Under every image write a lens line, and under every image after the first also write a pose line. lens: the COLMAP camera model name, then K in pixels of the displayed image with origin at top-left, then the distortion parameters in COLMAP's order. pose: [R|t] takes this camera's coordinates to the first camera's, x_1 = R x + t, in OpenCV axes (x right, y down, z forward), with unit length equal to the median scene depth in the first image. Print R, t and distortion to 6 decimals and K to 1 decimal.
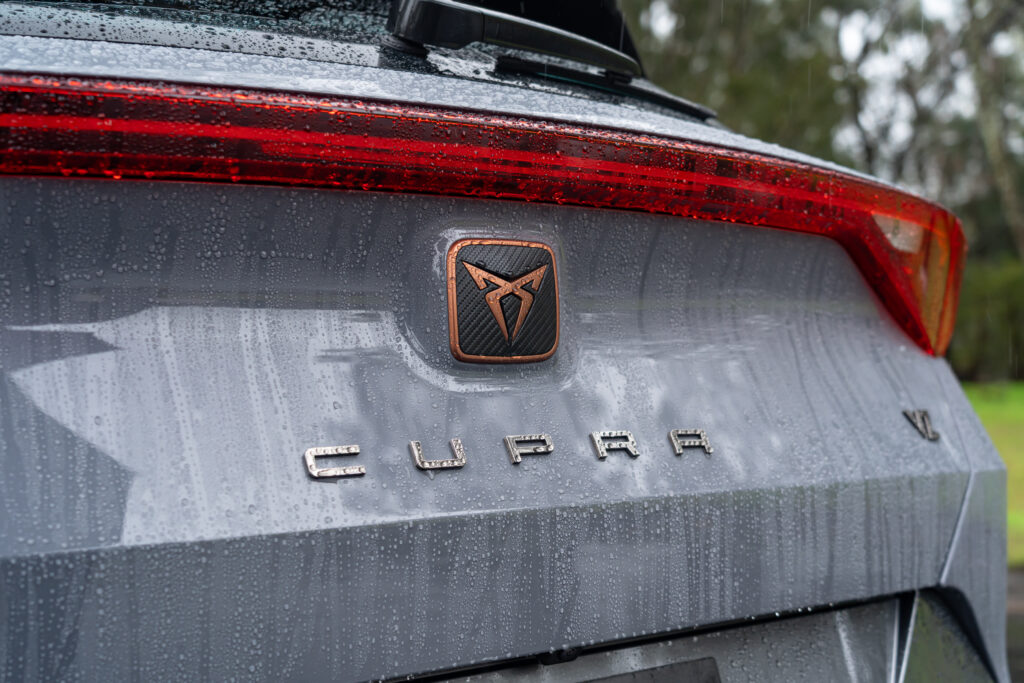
lens RADIAL K [[1442.6, 0, 509.6], [0, 1442.6, 341.6], [0, 0, 1]] dist [0.043609, 0.000000]
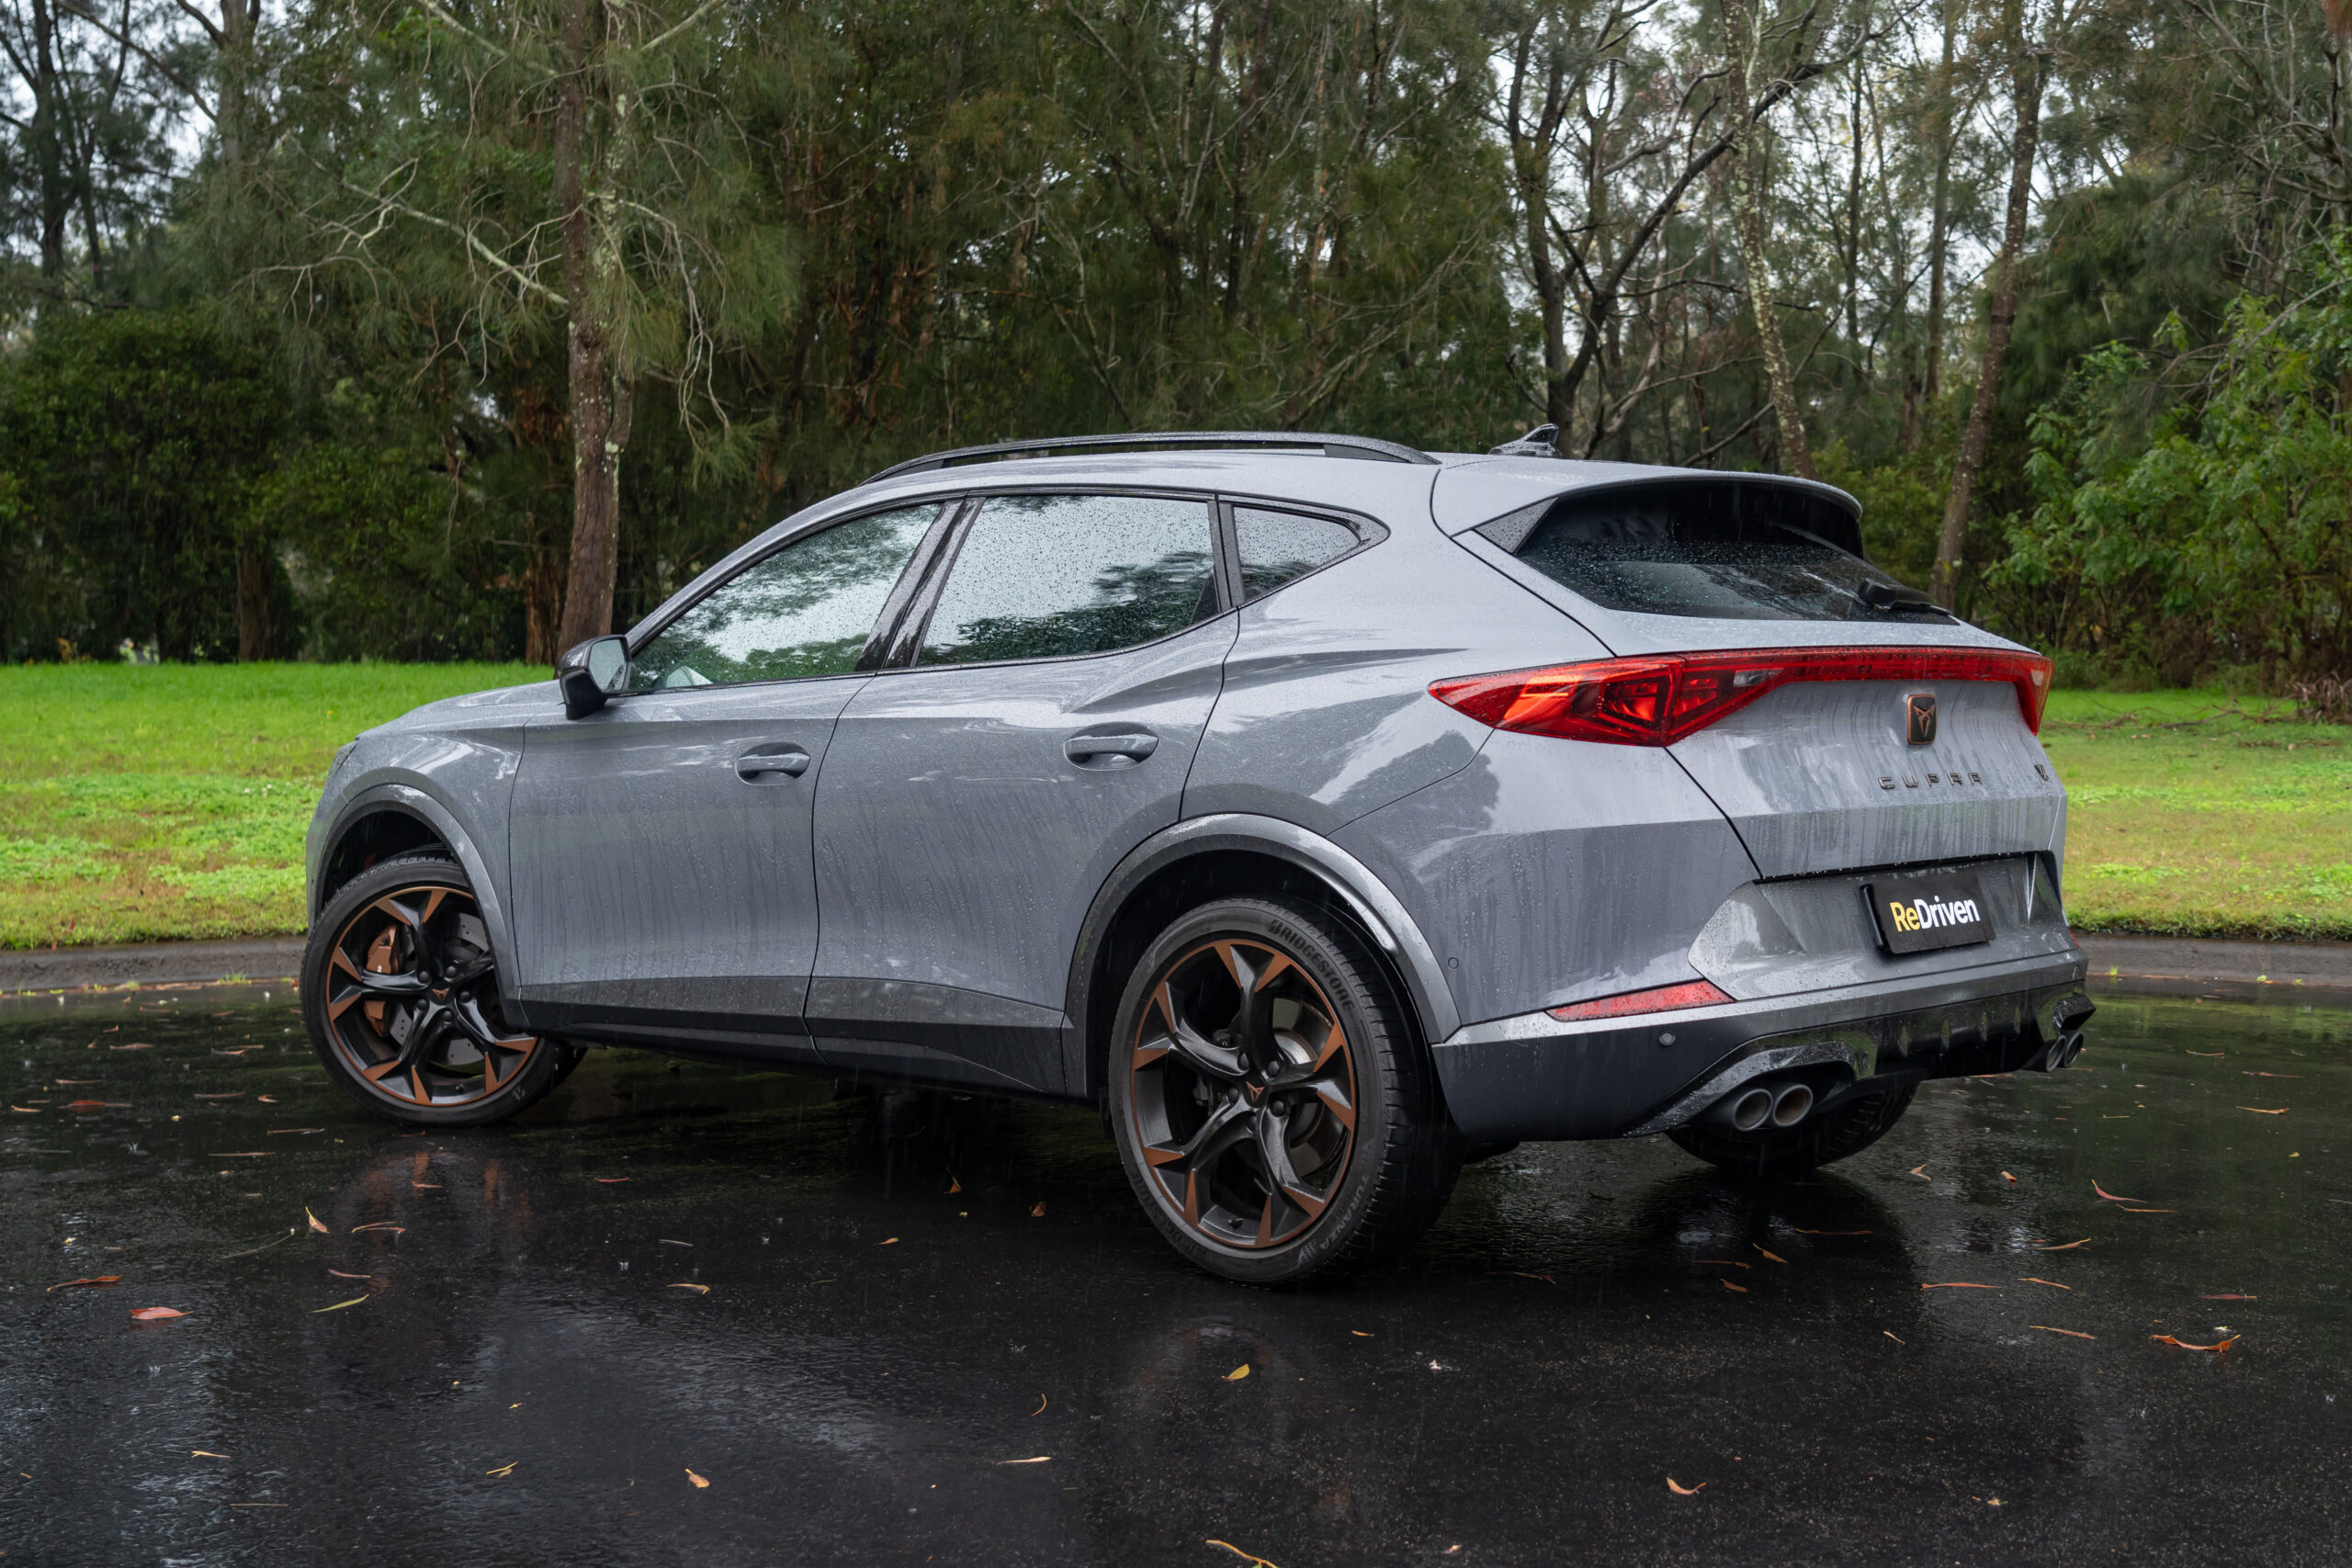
lens RADIAL K [[2779.1, 0, 1170.4], [0, 2779.1, 783.8], [0, 0, 1]] dist [0.064583, 0.000000]
pose [[0.984225, 0.037572, 0.172884, -2.395518], [-0.052301, 0.995304, 0.081448, -0.275398], [-0.169012, -0.089205, 0.981569, -3.990698]]
